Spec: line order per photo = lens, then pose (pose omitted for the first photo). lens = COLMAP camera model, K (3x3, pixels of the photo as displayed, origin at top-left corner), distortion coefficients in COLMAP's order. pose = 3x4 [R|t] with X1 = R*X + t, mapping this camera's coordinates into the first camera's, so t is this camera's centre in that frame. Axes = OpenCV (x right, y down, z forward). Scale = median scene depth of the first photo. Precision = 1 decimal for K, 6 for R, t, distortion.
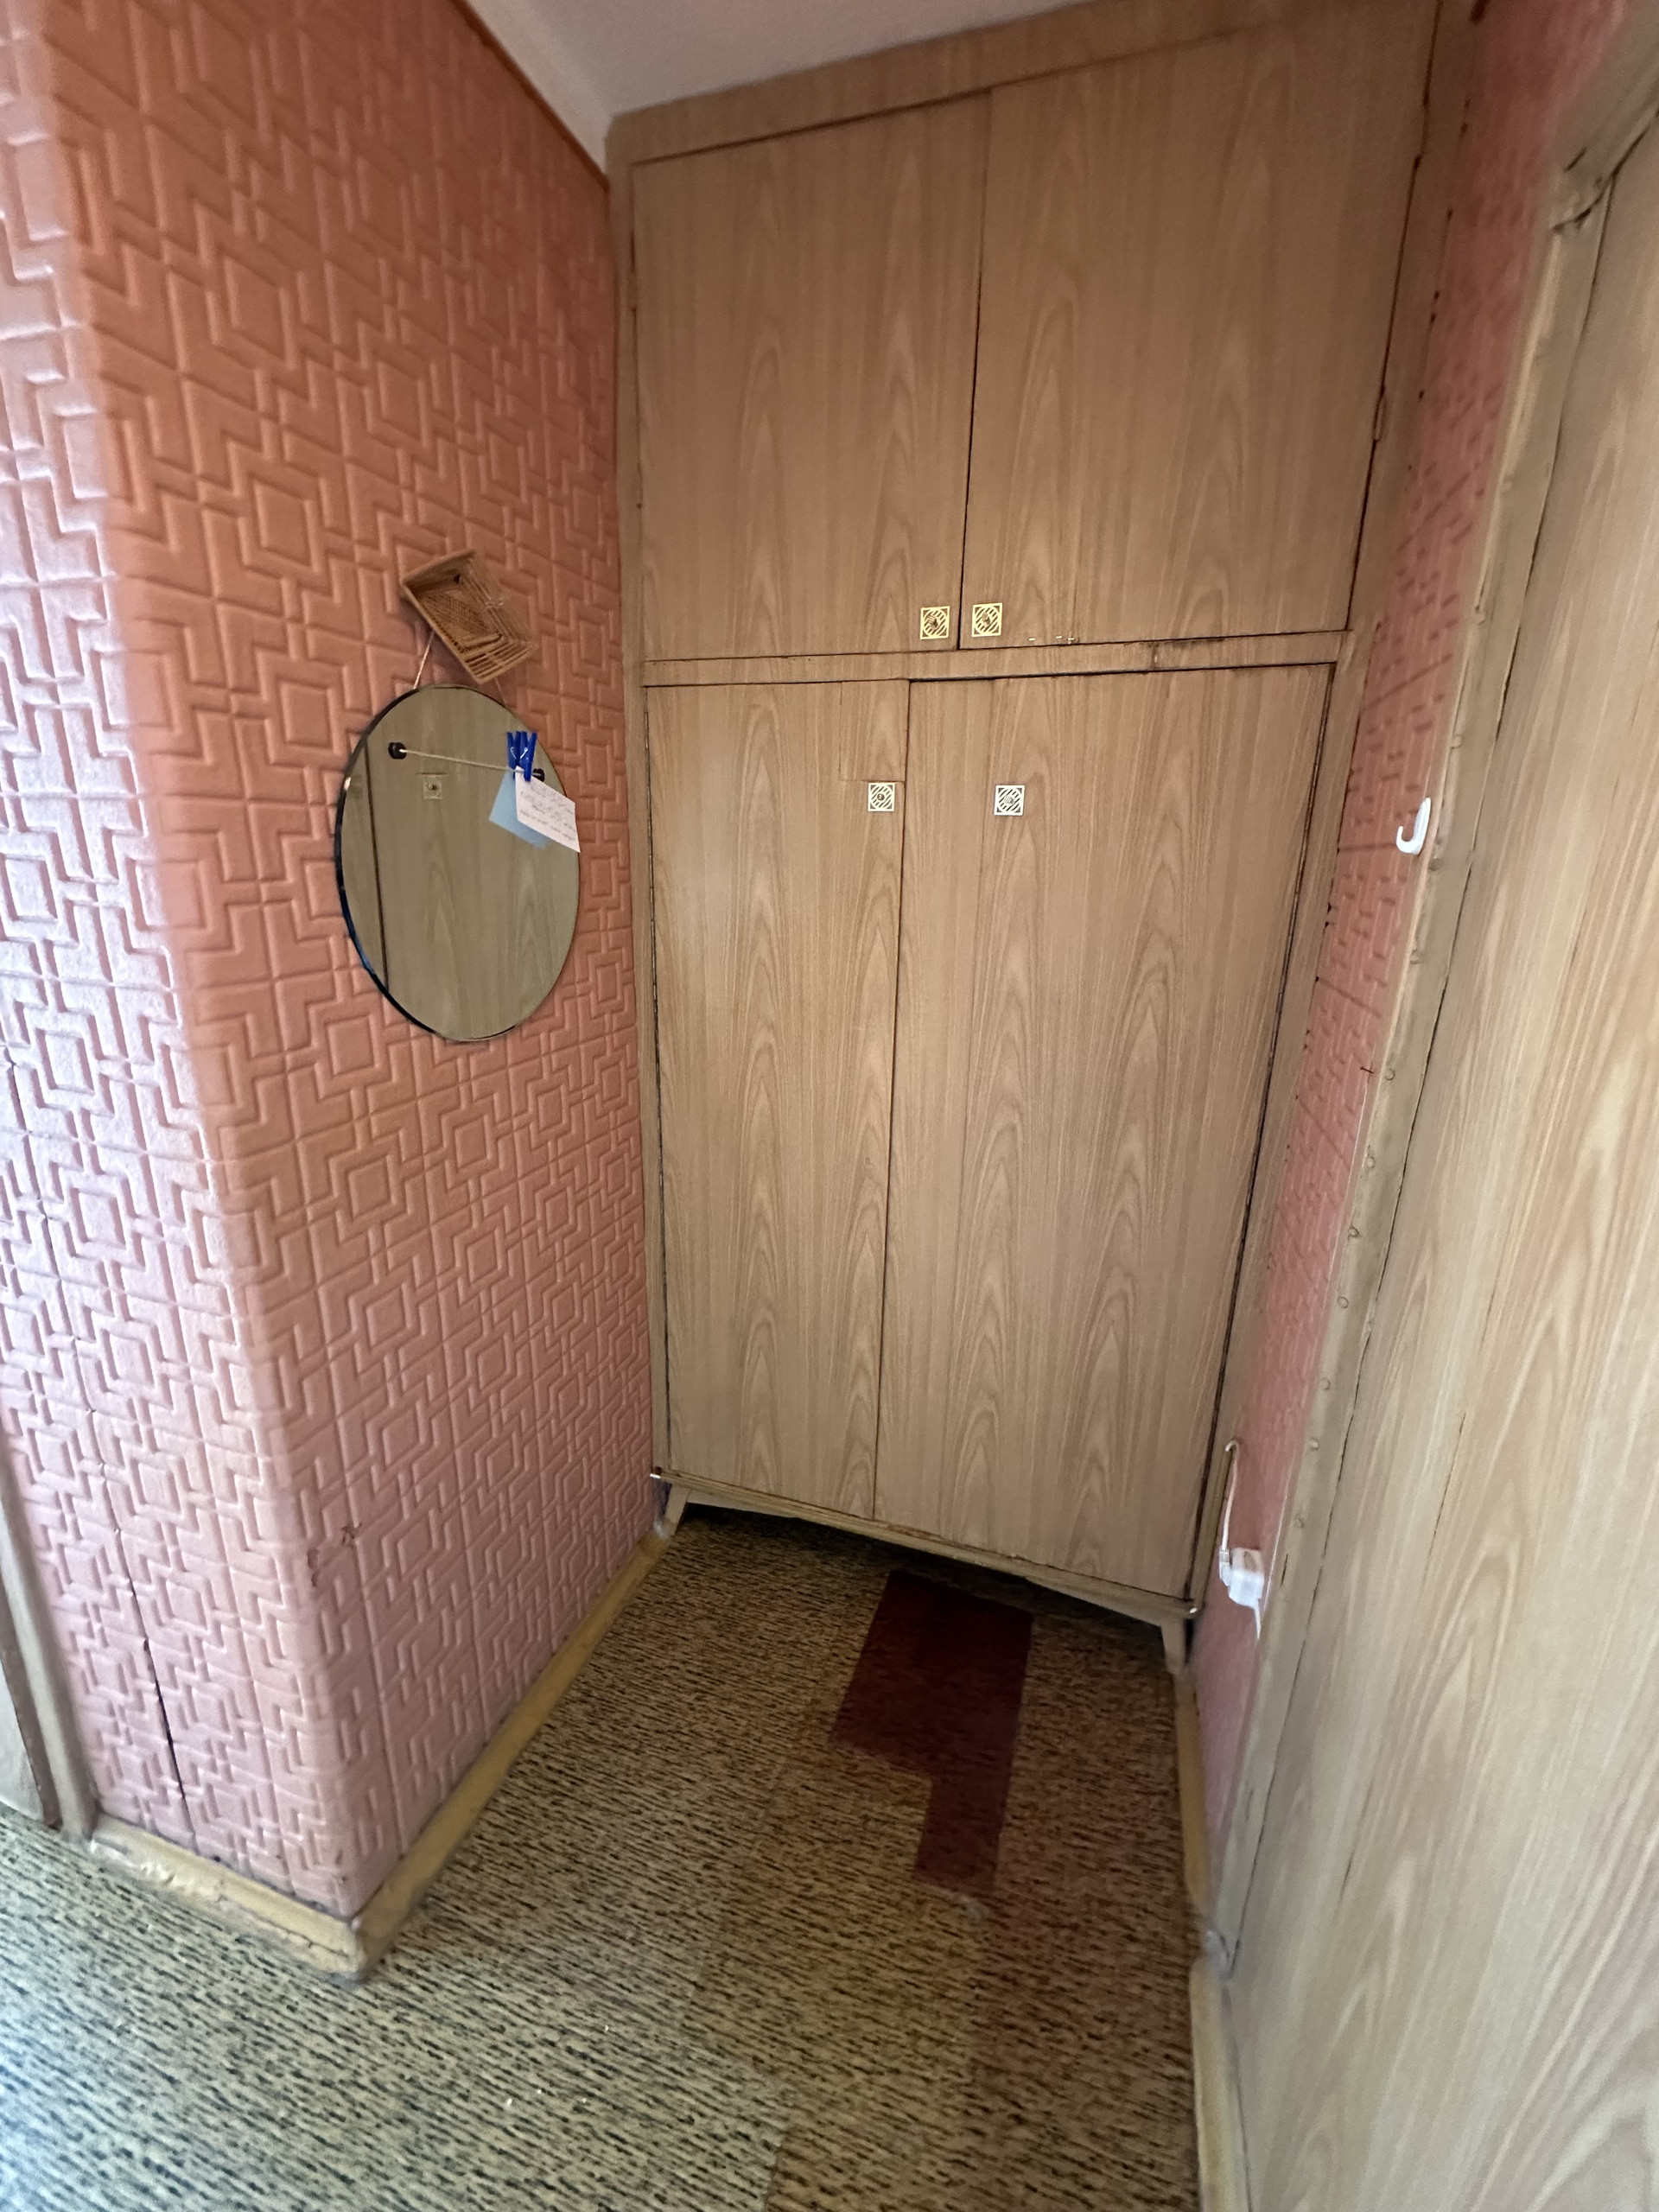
lens RADIAL K [[884.9, 0, 827.7], [0, 884.9, 1104.8], [0, 0, 1]] dist [-0.002062, 0.000602]
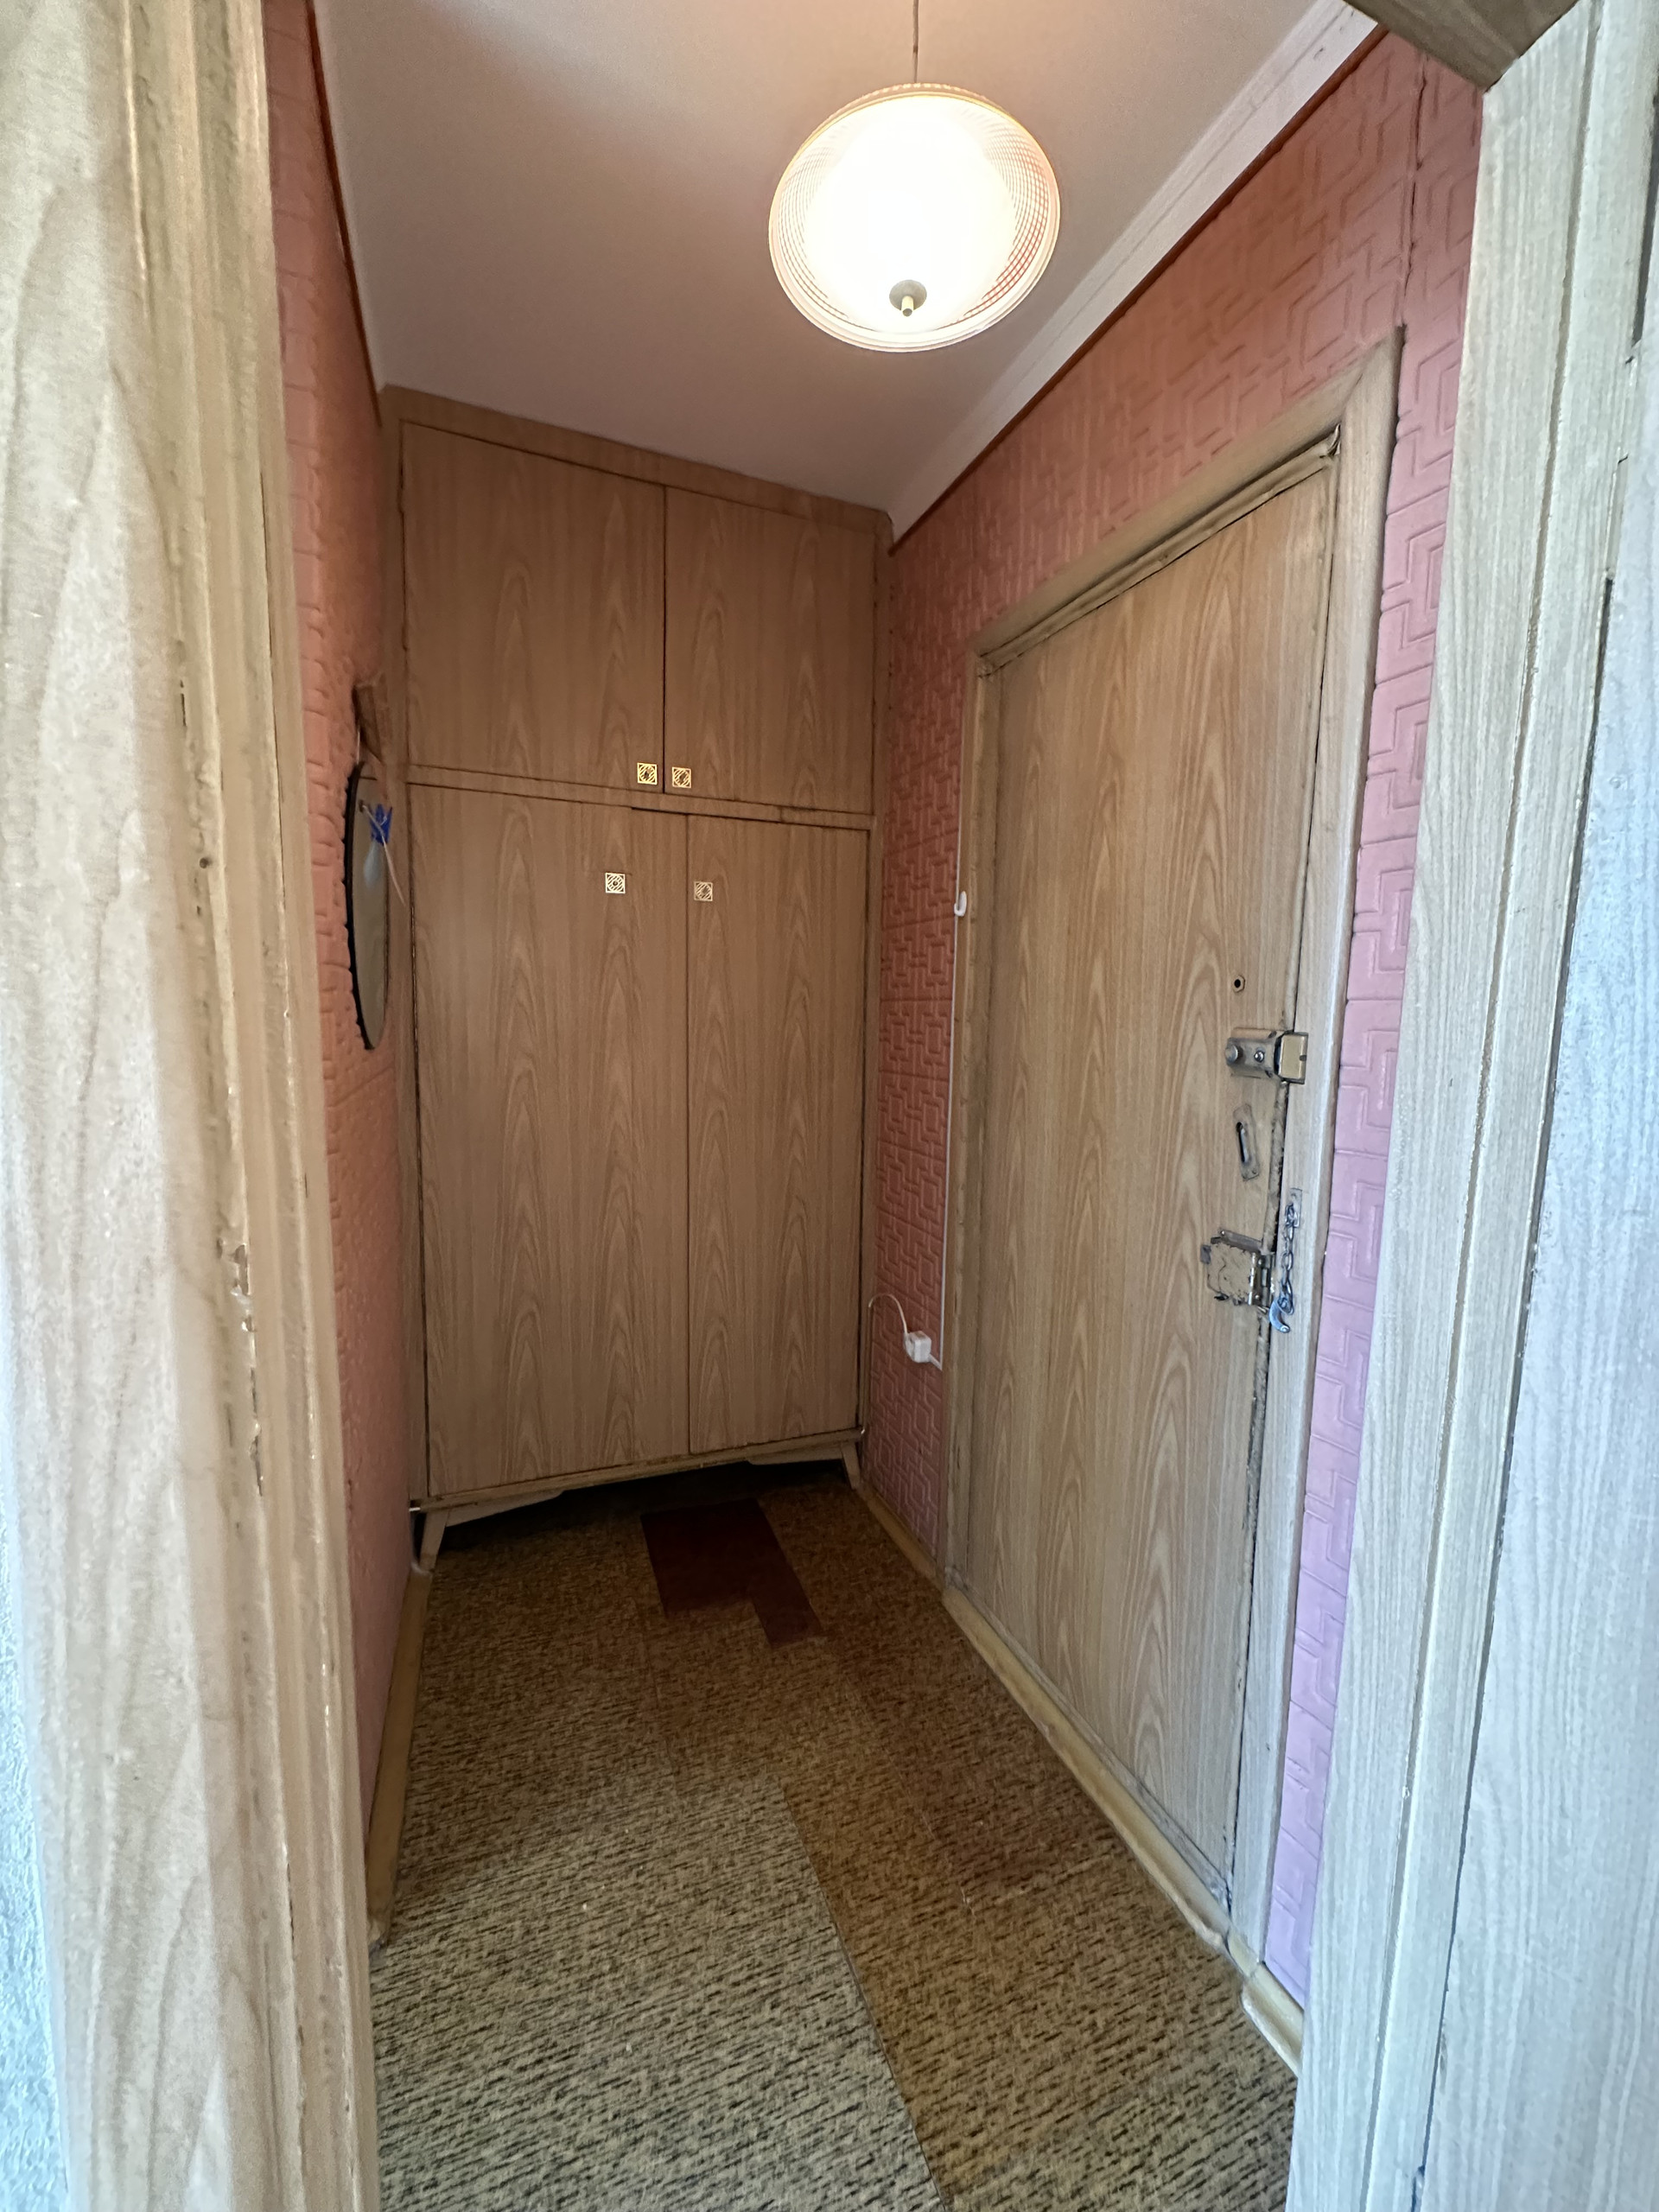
lens RADIAL K [[884.9, 0, 833.8], [0, 884.9, 1103.0], [0, 0, 1]] dist [-0.002062, 0.000602]
pose [[0.769996, -0.074994, 0.633626, -0.696194], [0.173058, 0.980390, -0.094268, 0.222593], [-0.614131, 0.182240, 0.767875, -0.275446]]
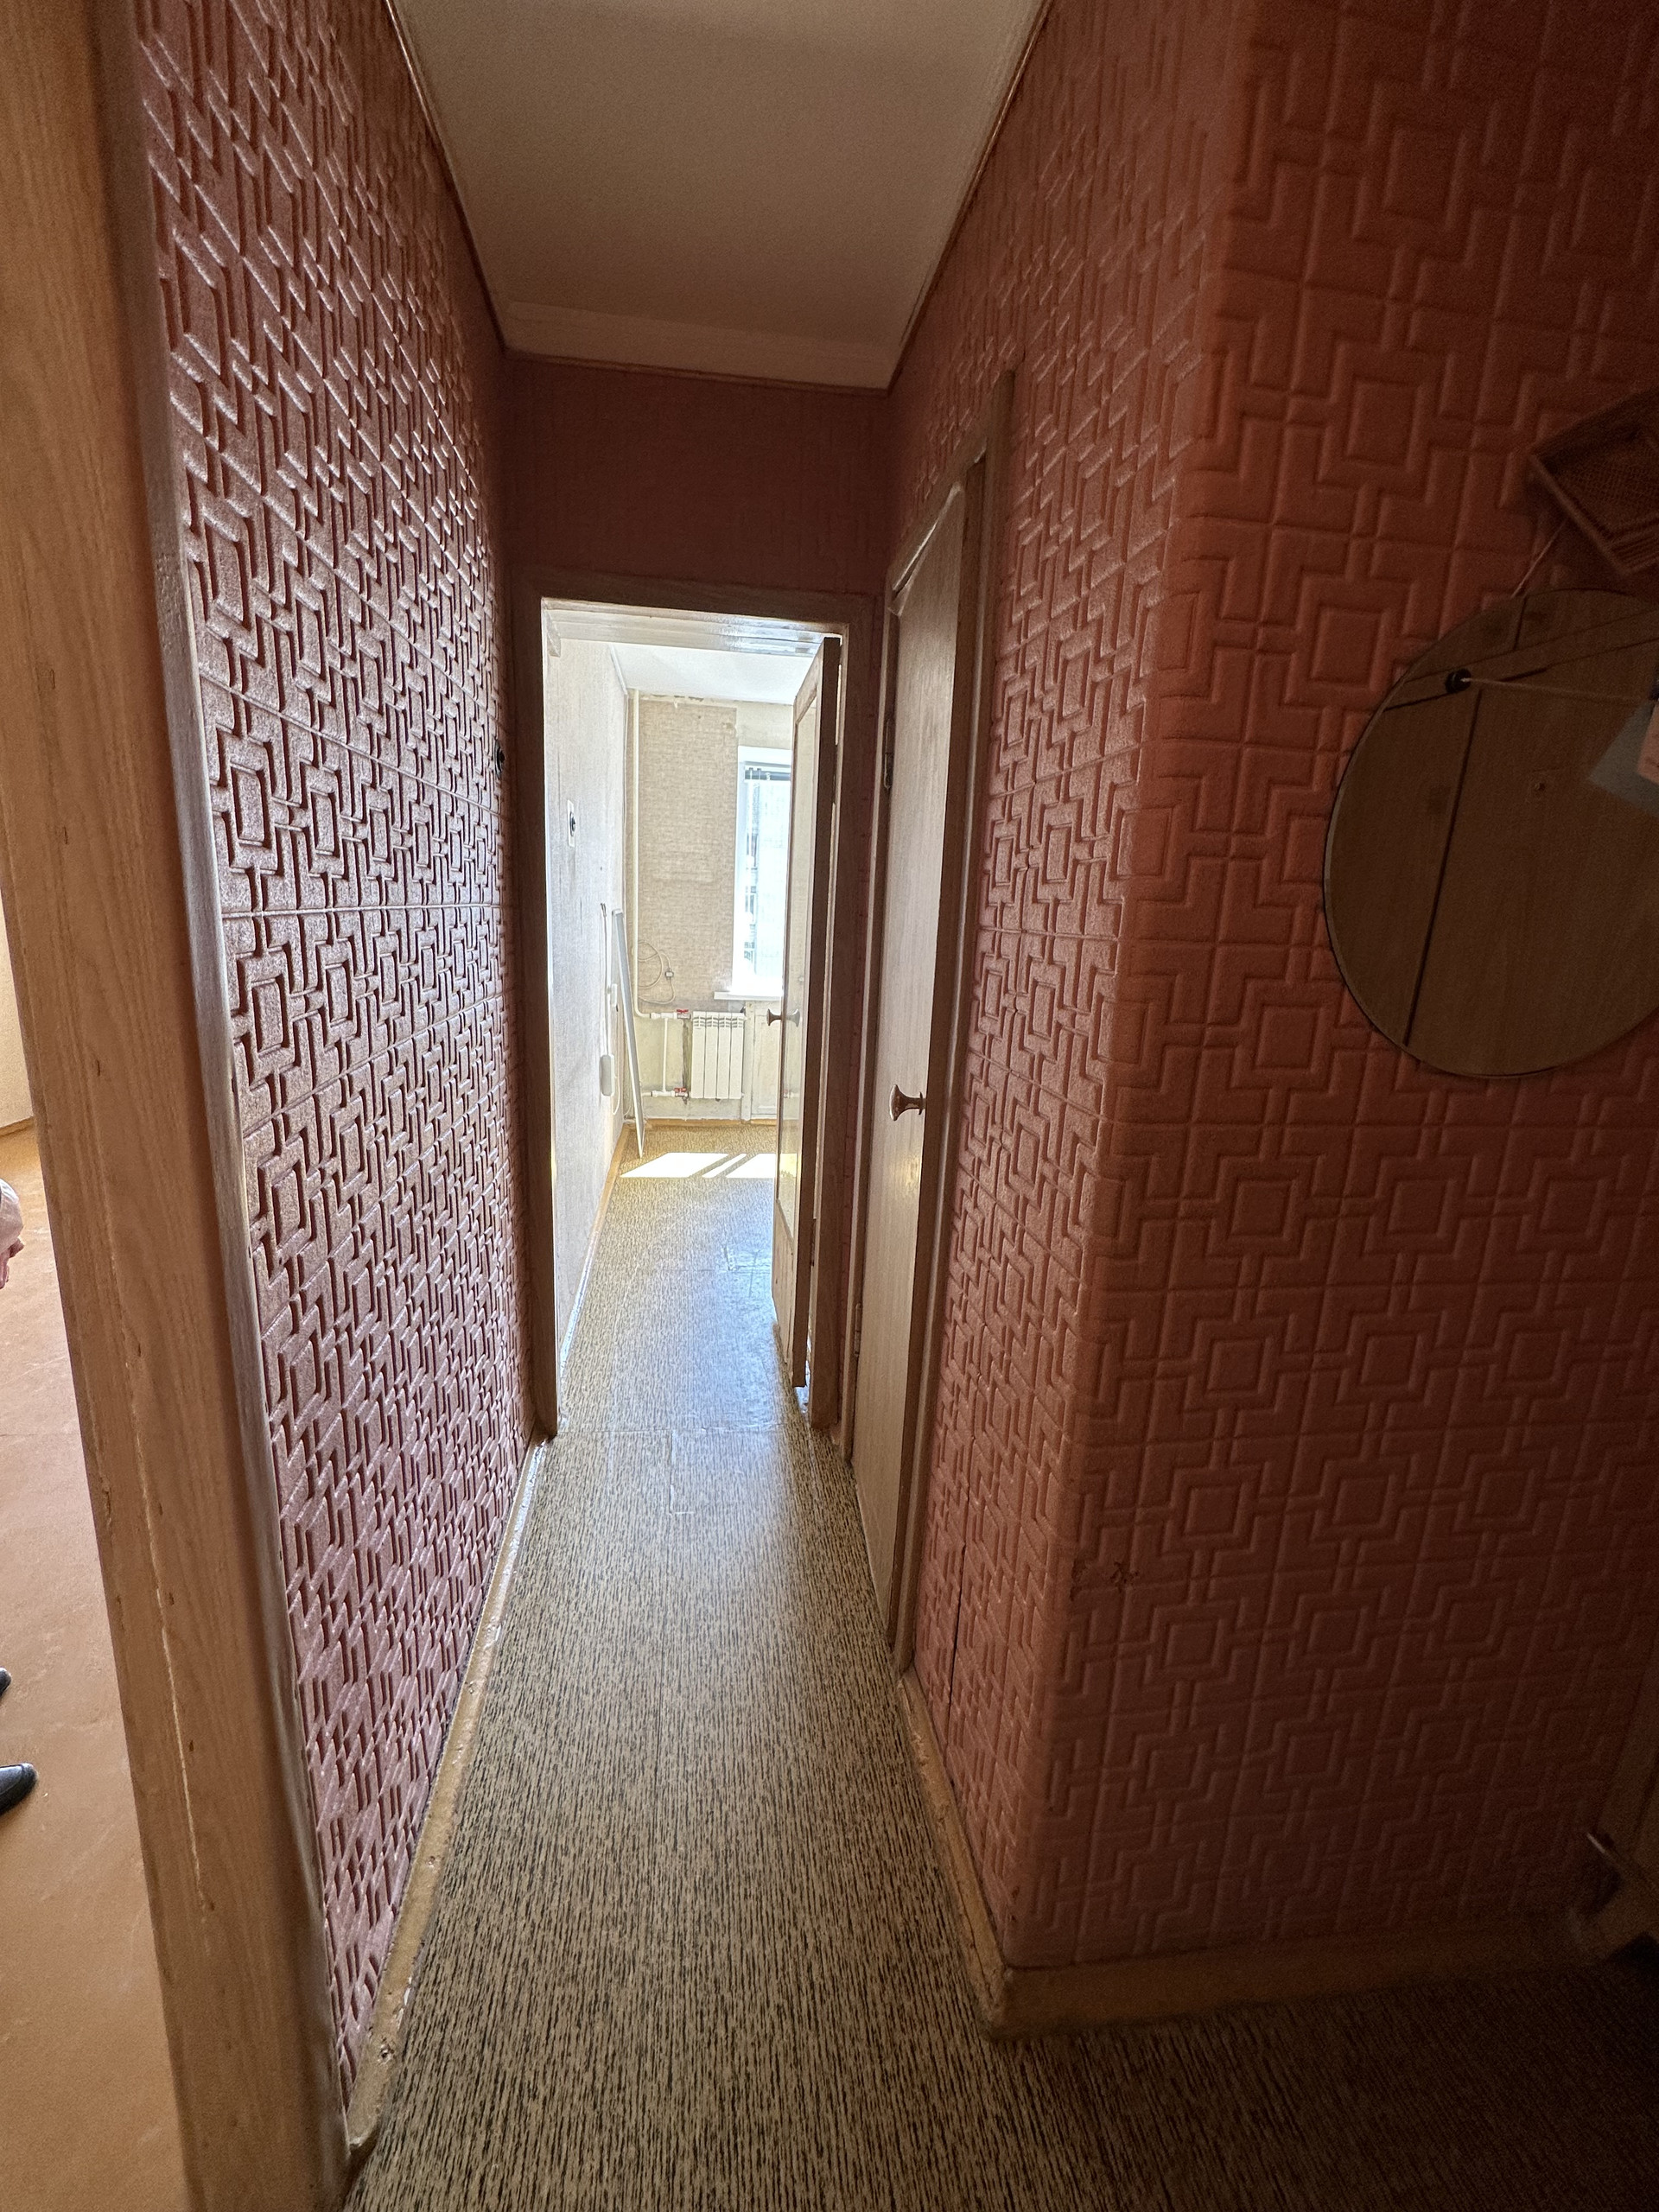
lens RADIAL K [[884.9, 0, 827.4], [0, 884.9, 1102.1], [0, 0, 1]] dist [-0.002062, 0.000602]
pose [[0.445933, 0.187563, -0.875193, 0.015515], [-0.282515, 0.957308, 0.061212, 0.056451], [0.849311, 0.219959, 0.479885, 0.203306]]
